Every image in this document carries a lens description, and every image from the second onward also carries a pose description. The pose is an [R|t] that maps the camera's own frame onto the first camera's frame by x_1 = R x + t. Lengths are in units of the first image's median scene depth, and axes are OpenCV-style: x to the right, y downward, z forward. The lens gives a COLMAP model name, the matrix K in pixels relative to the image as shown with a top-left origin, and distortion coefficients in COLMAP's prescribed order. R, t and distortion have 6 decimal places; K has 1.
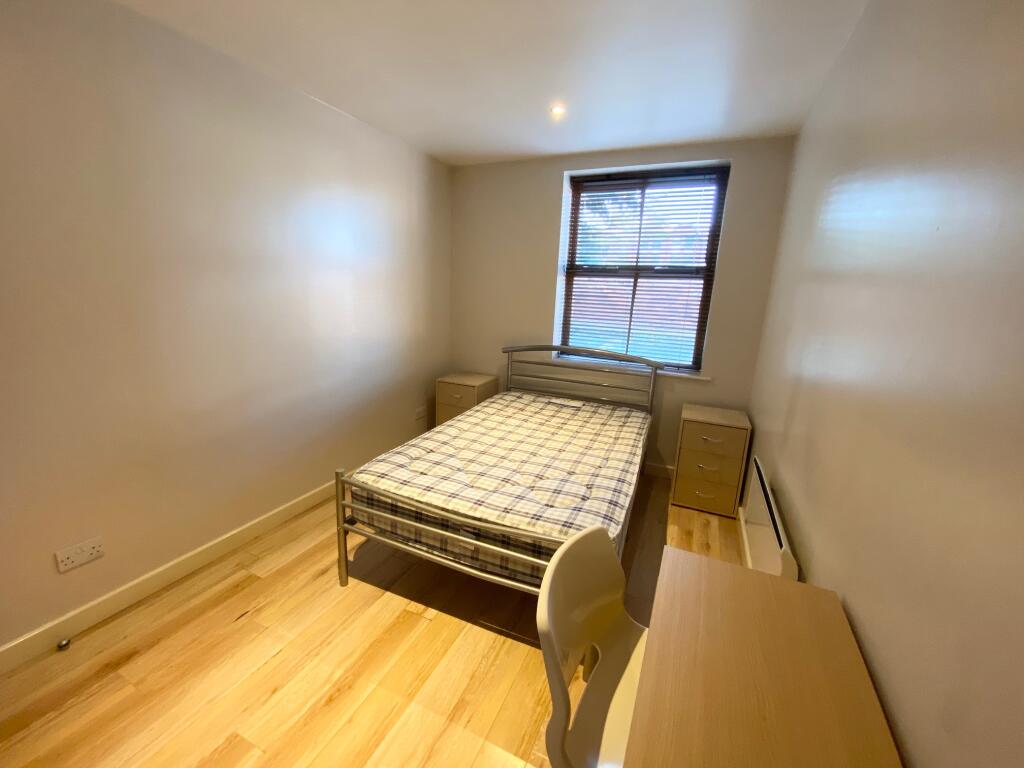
lens RADIAL K [[416.6, 0, 510.1], [0, 416.6, 385.7], [0, 0, 1]] dist [0.000763, -0.005943]
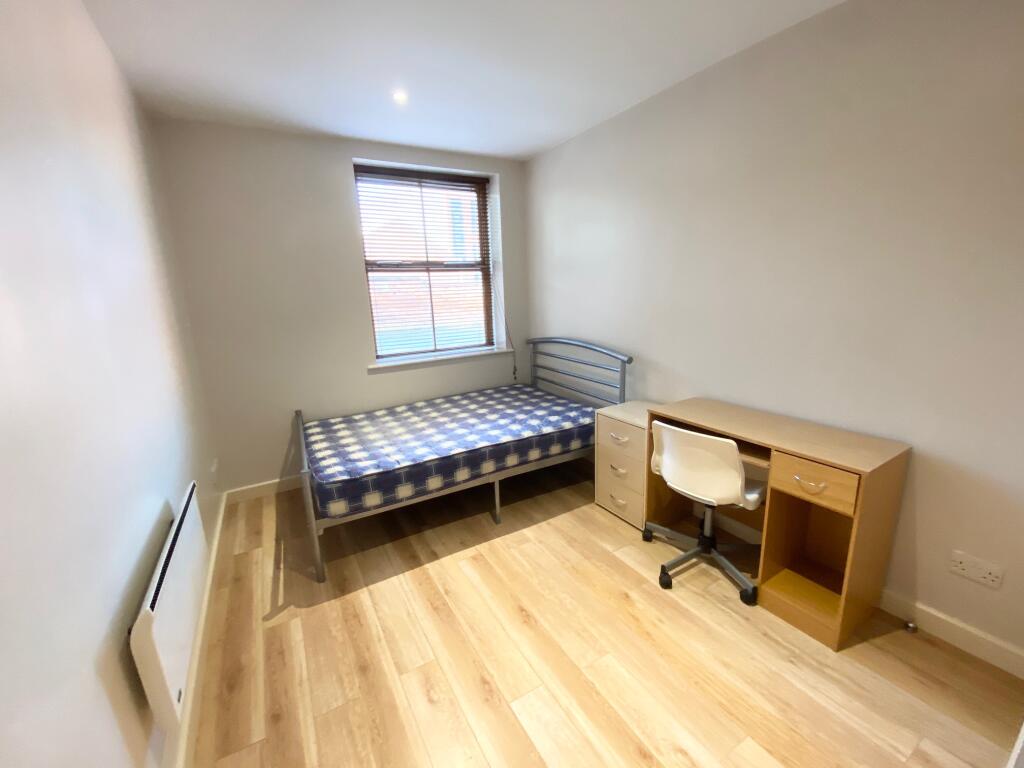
lens RADIAL K [[416.6, 0, 518.5], [0, 416.6, 378.8], [0, 0, 1]] dist [0.000763, -0.005943]
pose [[0.567158, -0.231670, 0.790355, -0.470351], [0.240518, 0.964382, 0.110085, -0.064961], [-0.787708, 0.127660, 0.602677, 0.236327]]
